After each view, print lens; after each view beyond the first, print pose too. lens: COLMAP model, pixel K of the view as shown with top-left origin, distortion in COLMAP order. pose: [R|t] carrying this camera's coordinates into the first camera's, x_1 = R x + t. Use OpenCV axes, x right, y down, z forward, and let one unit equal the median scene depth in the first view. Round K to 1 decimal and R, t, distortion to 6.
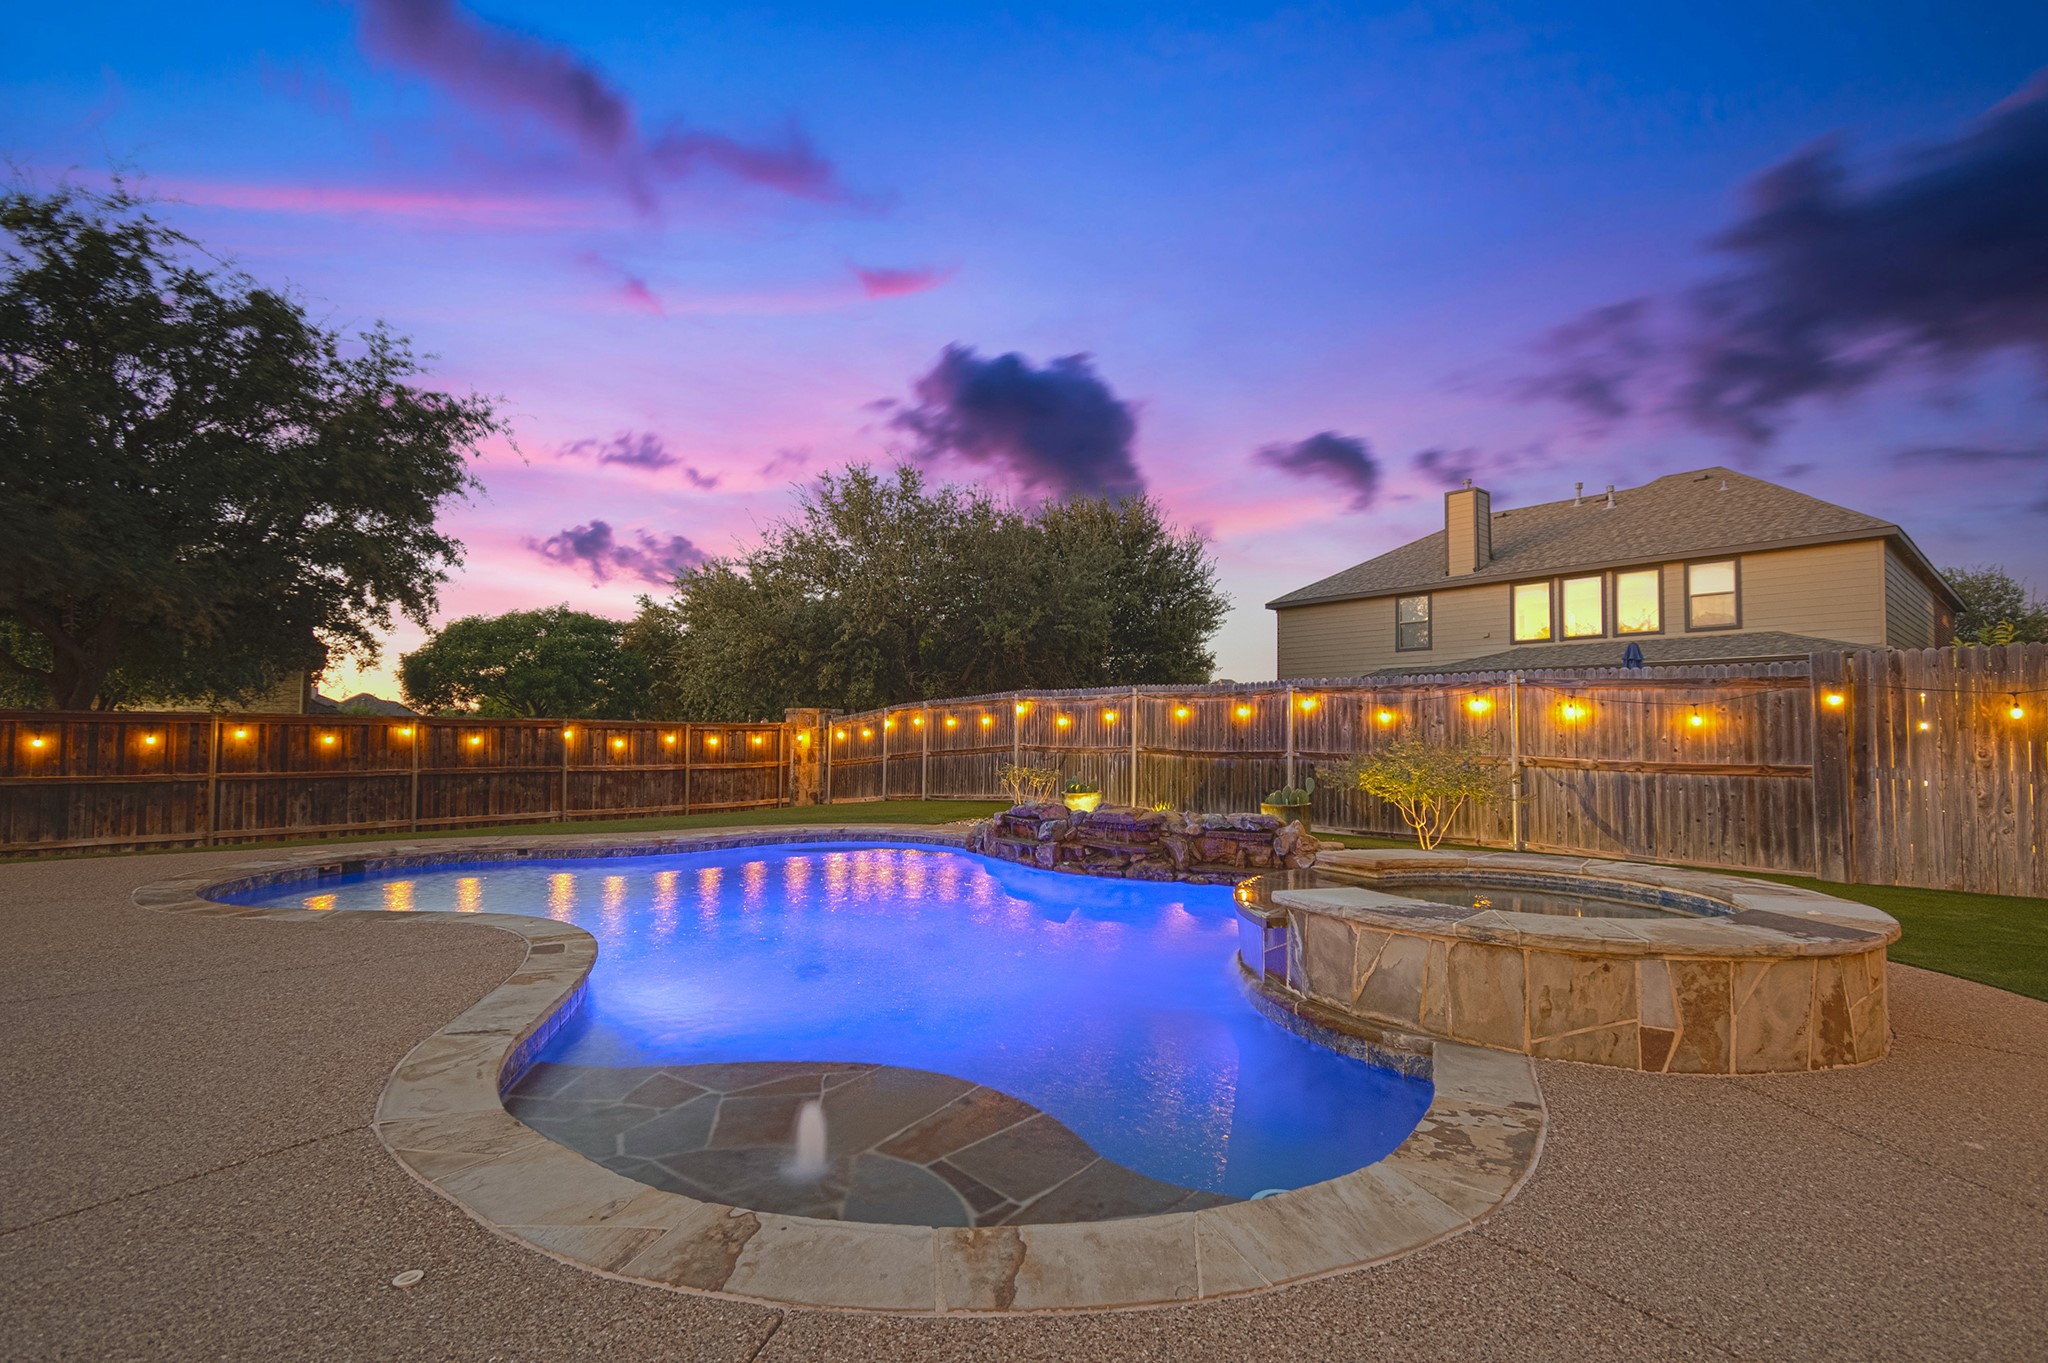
lens RADIAL K [[896.0, 0, 1027.6], [0, 896.0, 681.7], [0, 0, 1]] dist [0.003842, 0.000158]
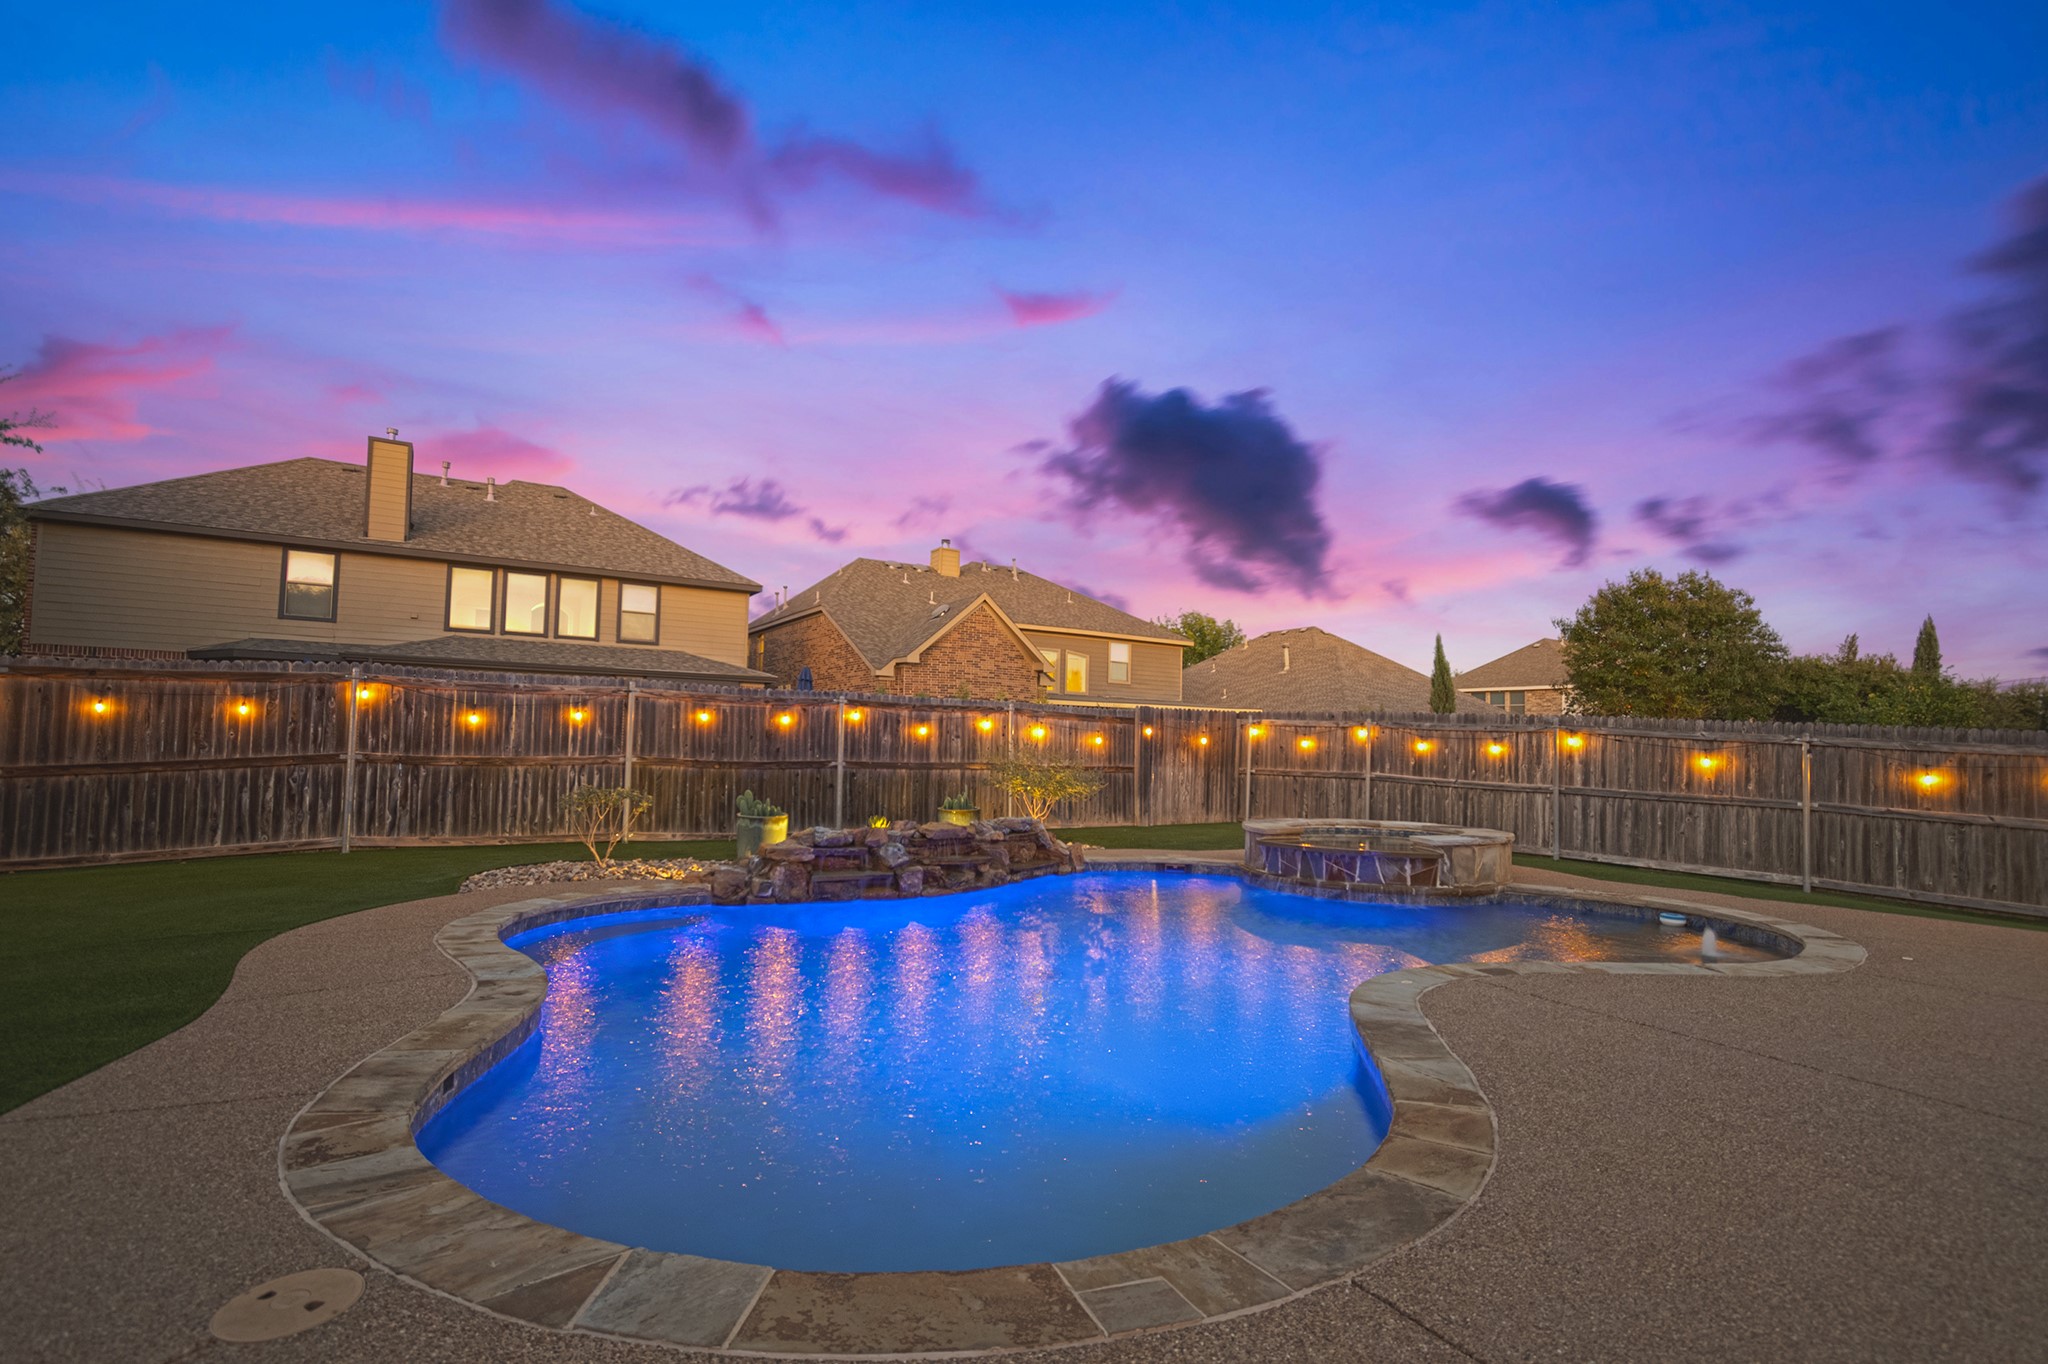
lens RADIAL K [[962.6, 0, 1032.4], [0, 962.6, 698.6], [0, 0, 1]] dist [0.001968, 0.000181]
pose [[0.159903, 0.044596, 0.986125, -0.635337], [-0.081216, 0.996187, -0.031882, 0.019262], [-0.983786, -0.074991, 0.162915, 0.496330]]
